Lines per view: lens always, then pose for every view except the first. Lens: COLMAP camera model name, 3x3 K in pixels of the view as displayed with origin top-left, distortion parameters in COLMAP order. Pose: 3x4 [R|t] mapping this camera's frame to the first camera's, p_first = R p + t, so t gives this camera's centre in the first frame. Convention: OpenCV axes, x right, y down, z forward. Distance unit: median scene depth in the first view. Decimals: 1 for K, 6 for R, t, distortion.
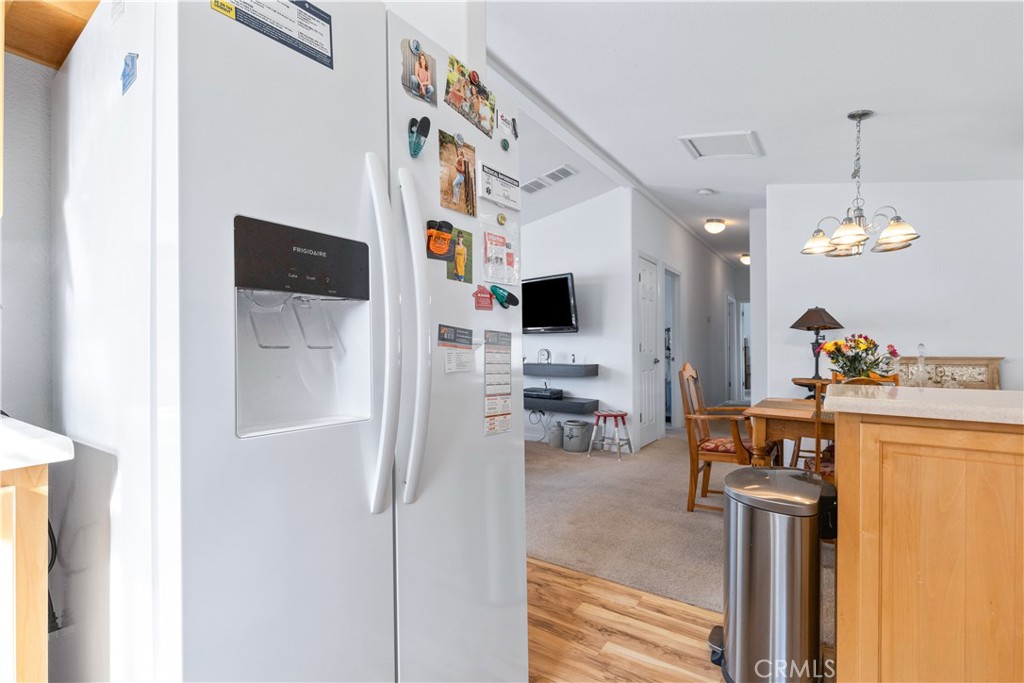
lens RADIAL K [[464.0, 0, 517.2], [0, 464.0, 347.9], [0, 0, 1]] dist [-0.001913, -0.001258]
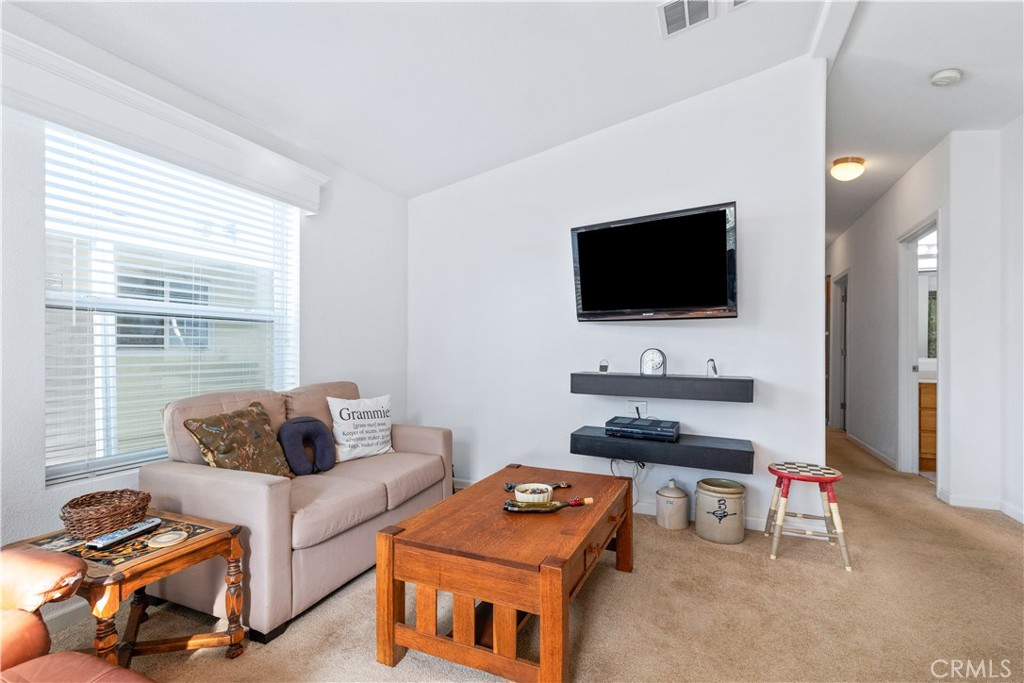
lens RADIAL K [[464.0, 0, 509.2], [0, 464.0, 350.0], [0, 0, 1]] dist [-0.001913, -0.001258]
pose [[0.982788, 0.008058, 0.184561, -0.207552], [-0.007051, 0.999956, -0.006113, 0.008840], [-0.184602, 0.004707, 0.982802, 0.497756]]
